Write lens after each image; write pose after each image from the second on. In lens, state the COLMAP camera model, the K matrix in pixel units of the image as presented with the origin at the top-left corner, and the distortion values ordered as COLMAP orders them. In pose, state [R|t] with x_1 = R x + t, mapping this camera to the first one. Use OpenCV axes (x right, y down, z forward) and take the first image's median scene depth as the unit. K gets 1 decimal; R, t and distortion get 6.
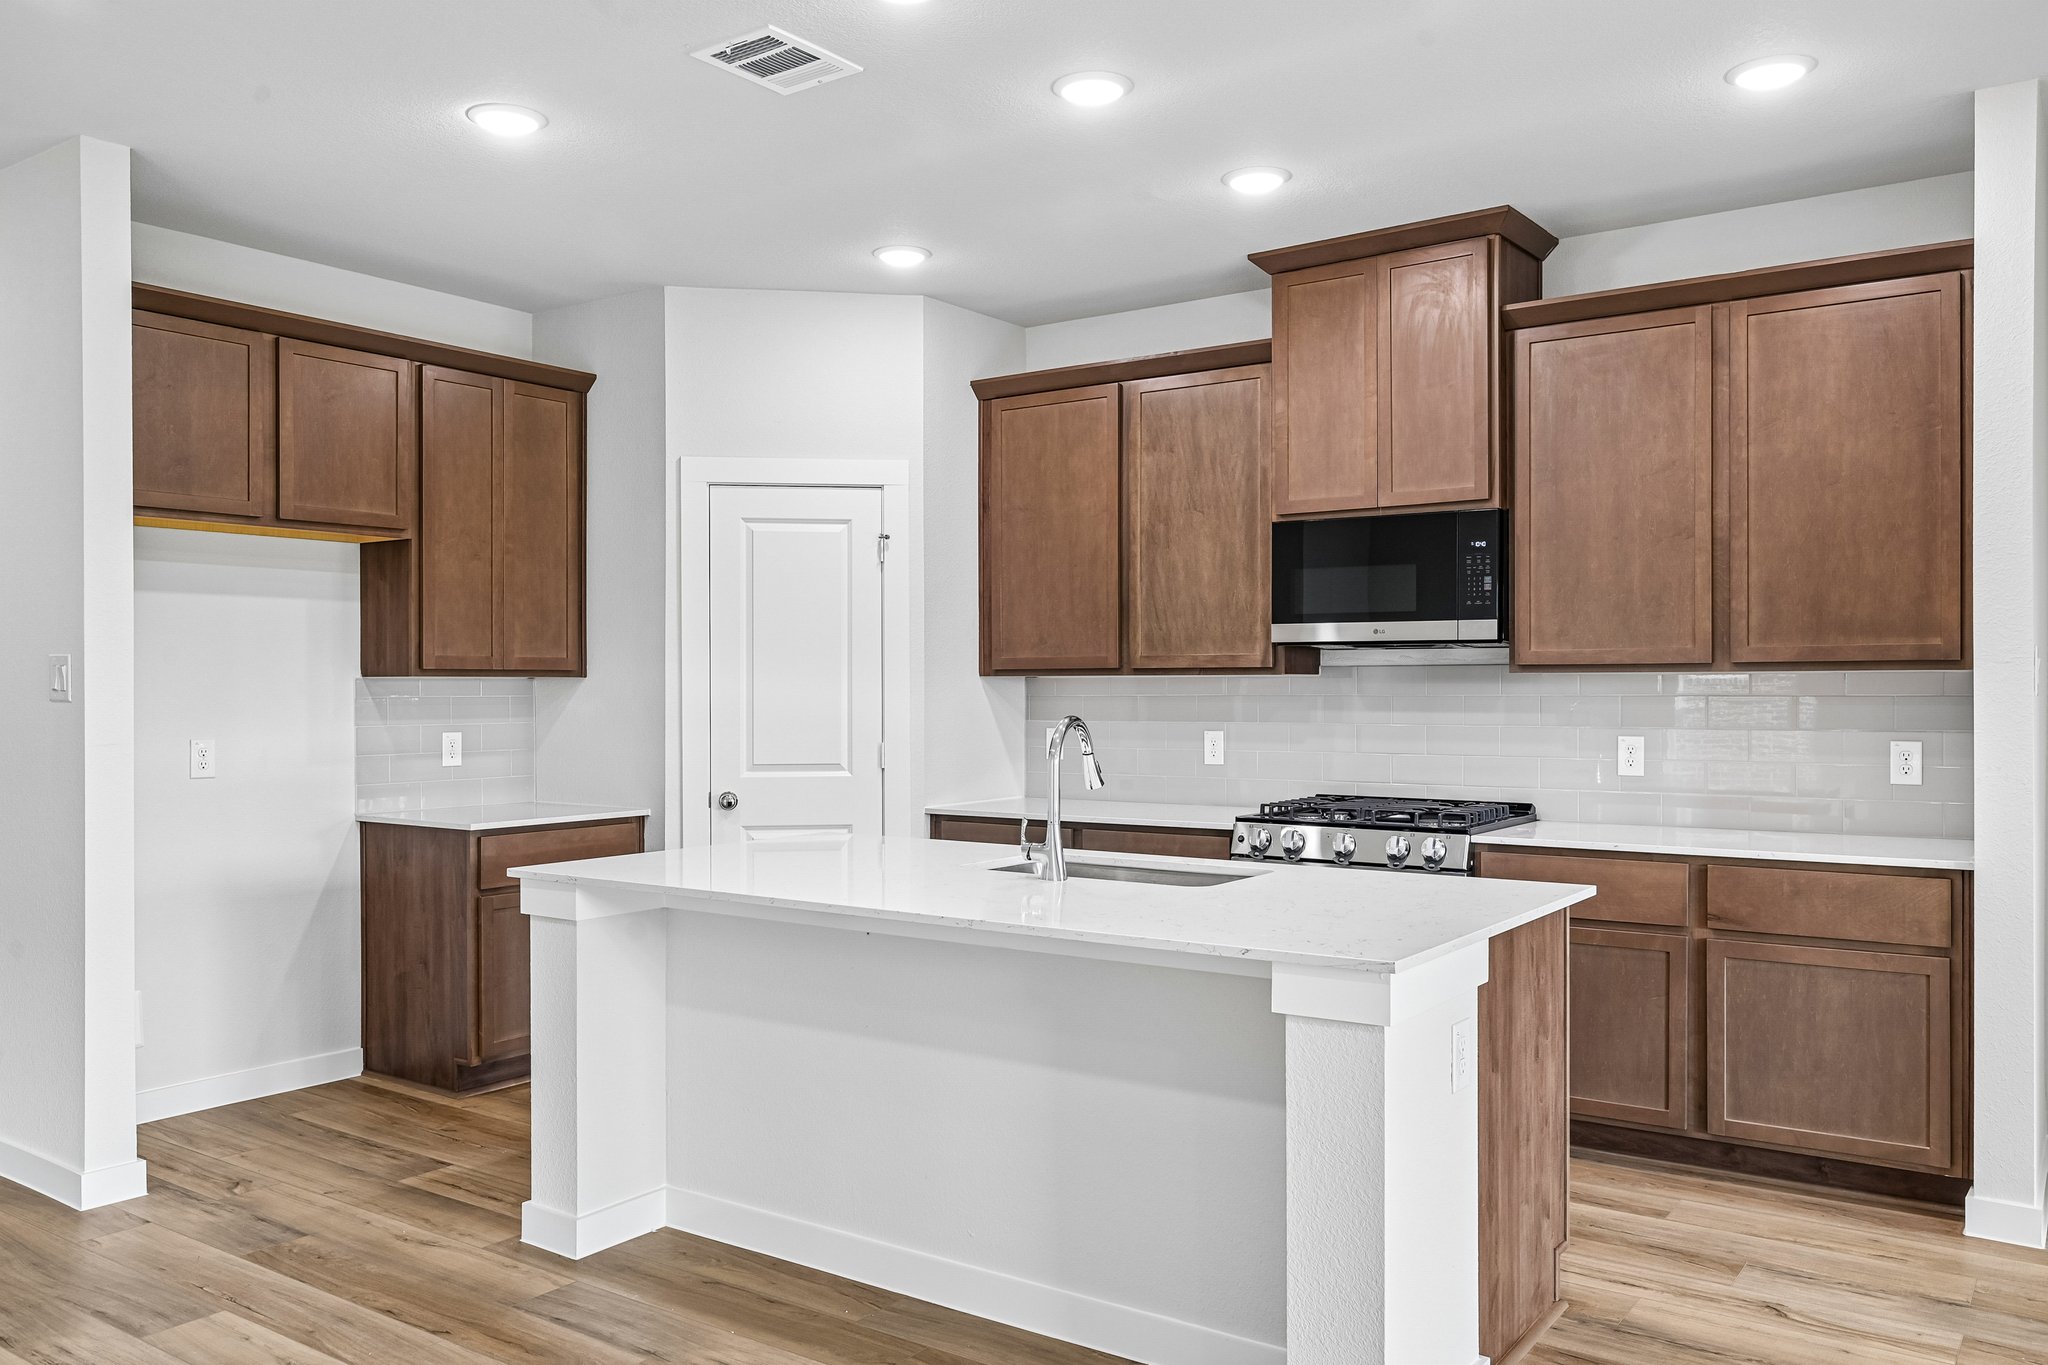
lens RADIAL K [[1591.2, 0, 1024.0], [0, 1591.2, 682.5], [0, 0, 1]] dist [-0.002568, 0.000258]
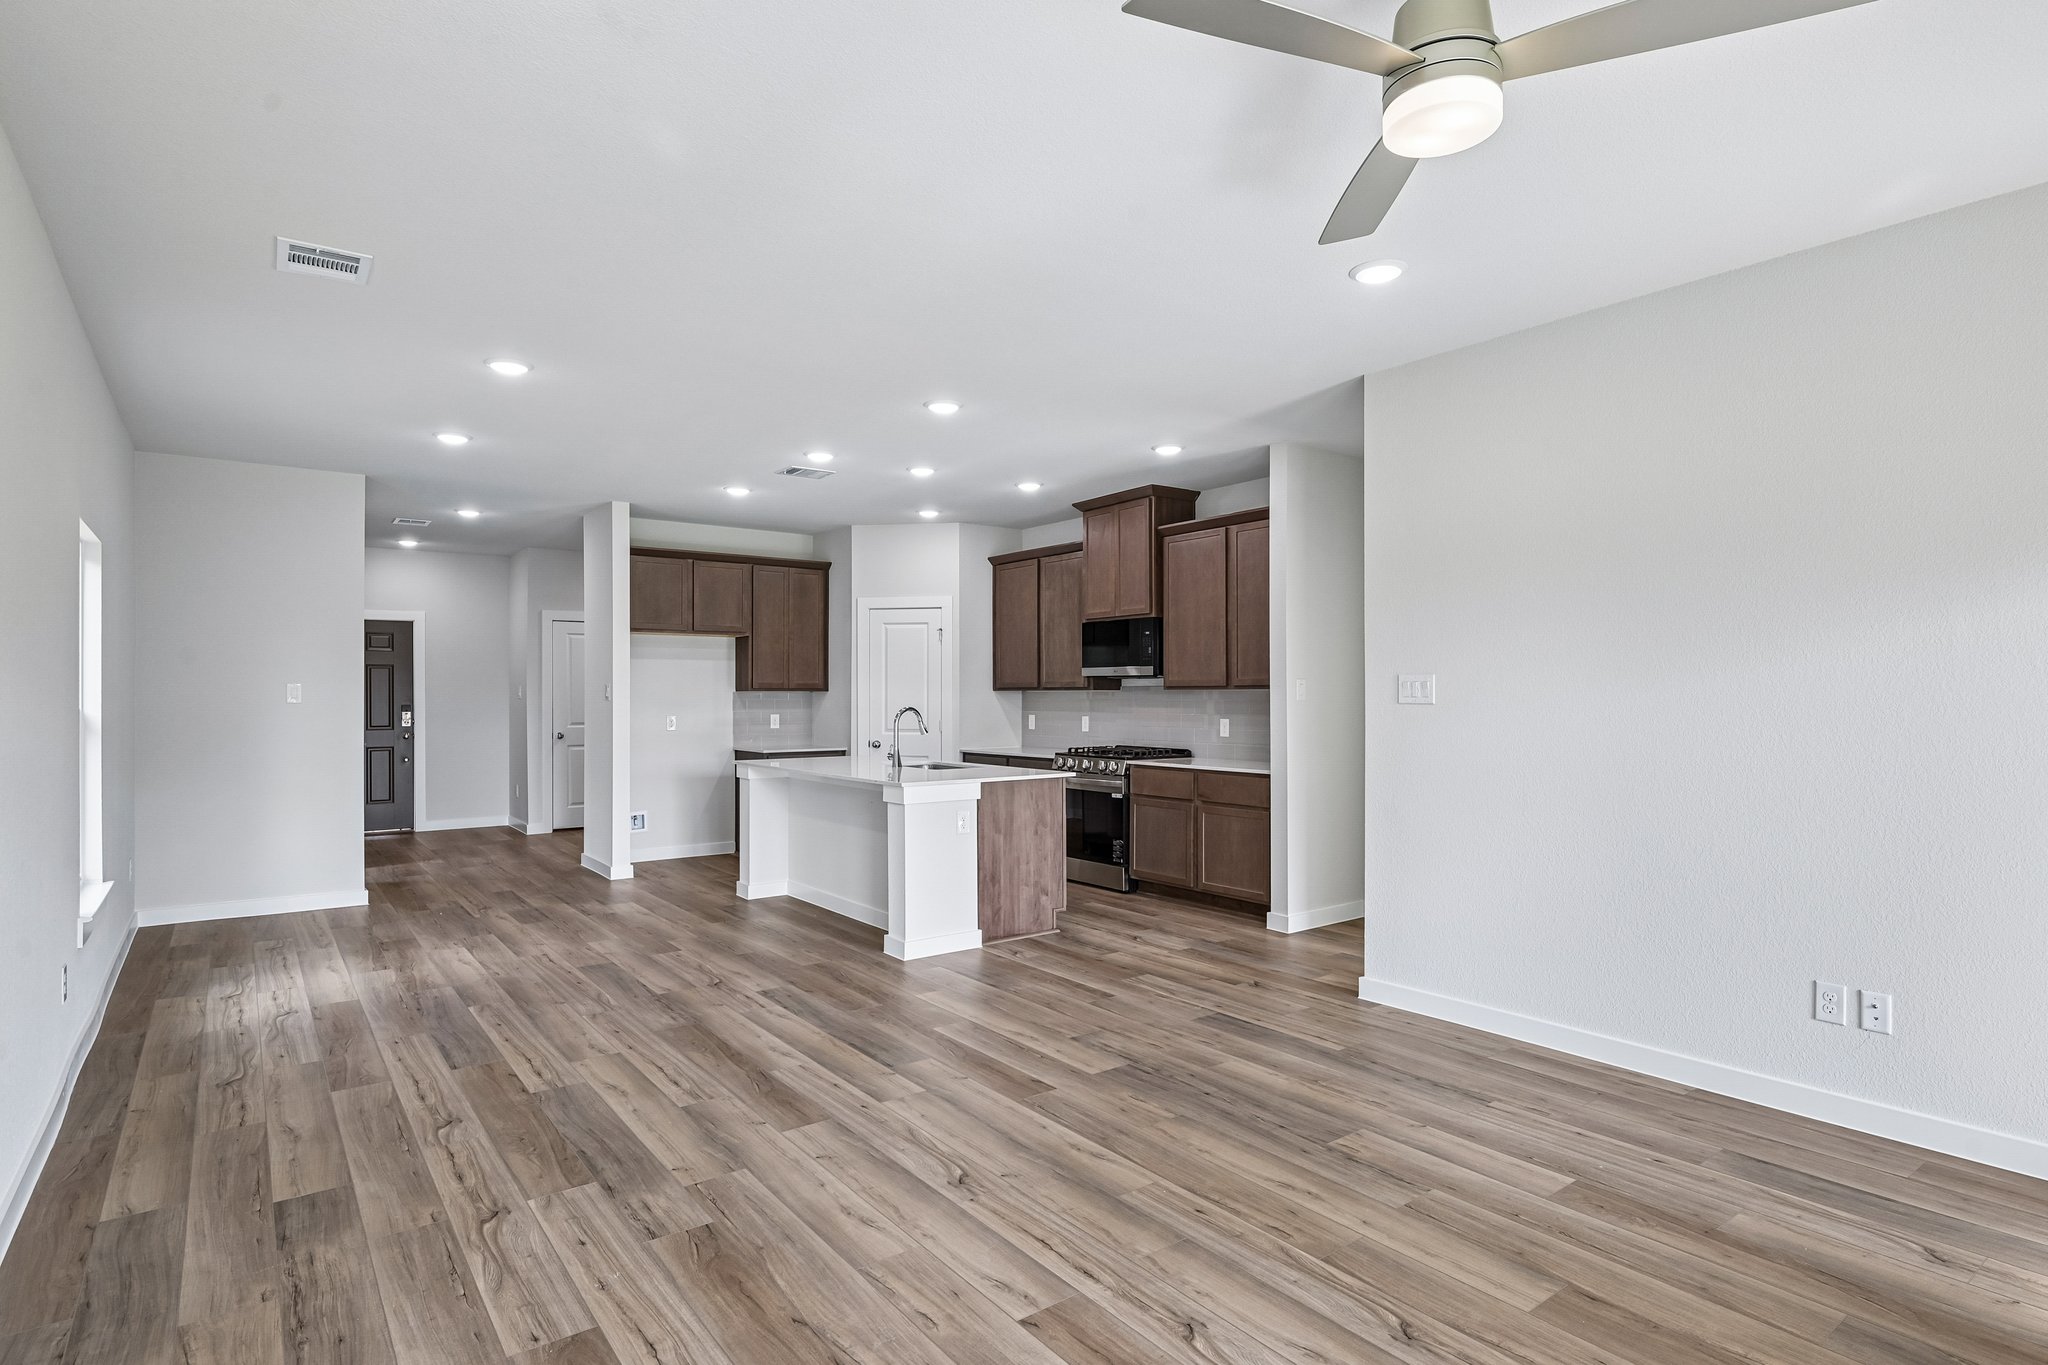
lens RADIAL K [[1078.5, 0, 1014.9], [0, 1078.5, 692.0], [0, 0, 1]] dist [0.000870, -0.000521]
pose [[0.948673, 0.000459, -0.316260, 0.555355], [-0.000222, 1.000000, 0.000787, -0.004064], [0.316260, -0.000676, 0.948672, -0.477834]]
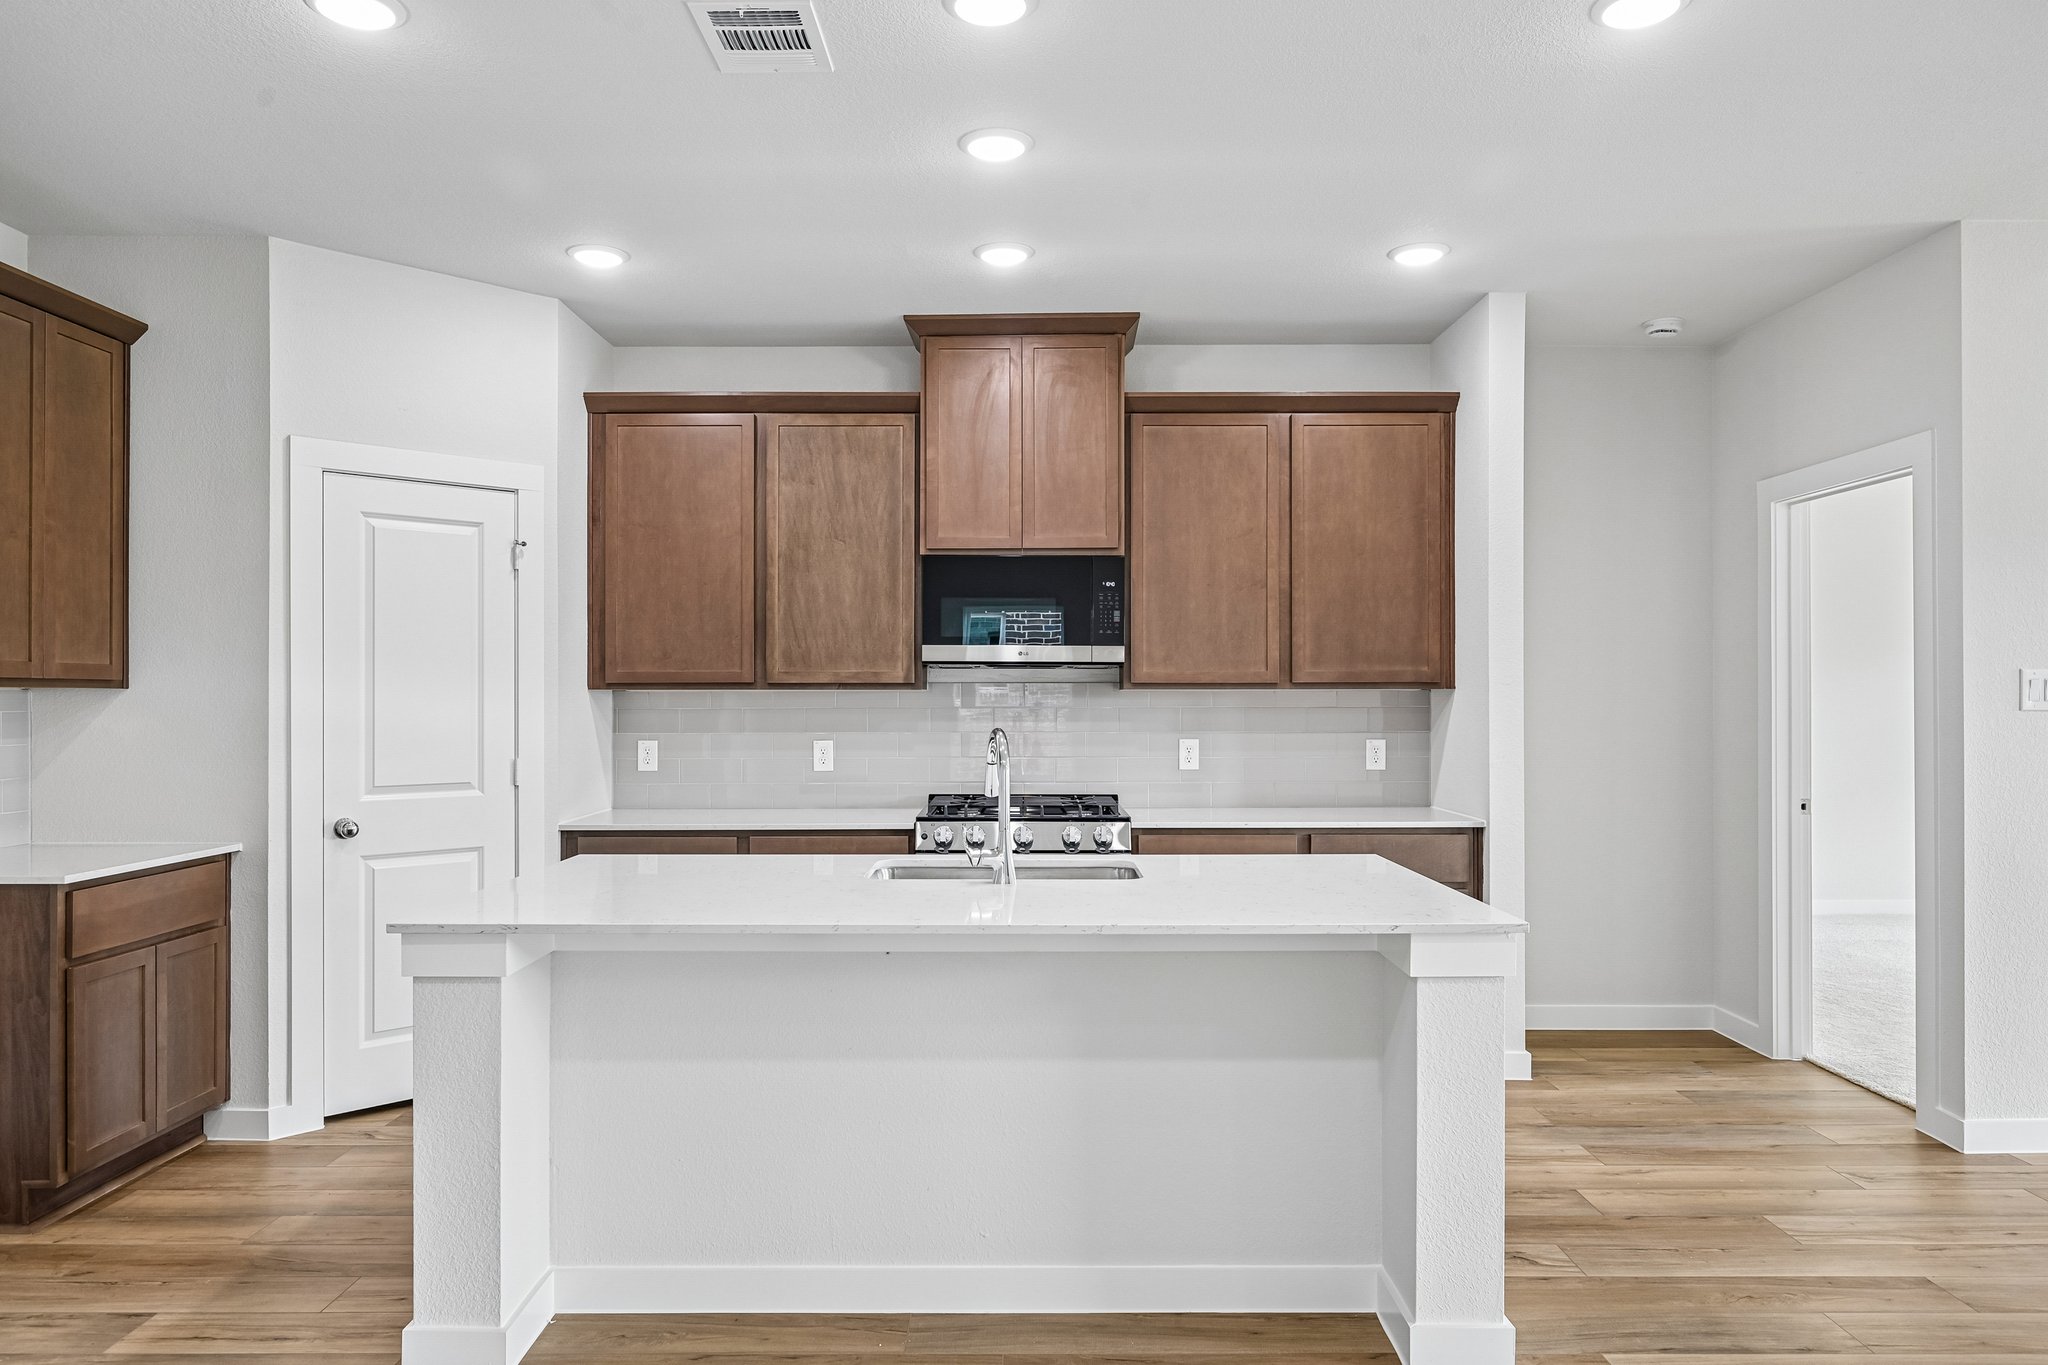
lens RADIAL K [[1340.1, 0, 1029.4], [0, 1340.1, 685.2], [0, 0, 1]] dist [-0.000936, -0.000552]
pose [[0.811903, 0.006898, 0.583751, -0.343632], [-0.002226, 0.999959, -0.008721, -0.000004], [-0.583788, 0.005781, 0.811886, 0.186489]]
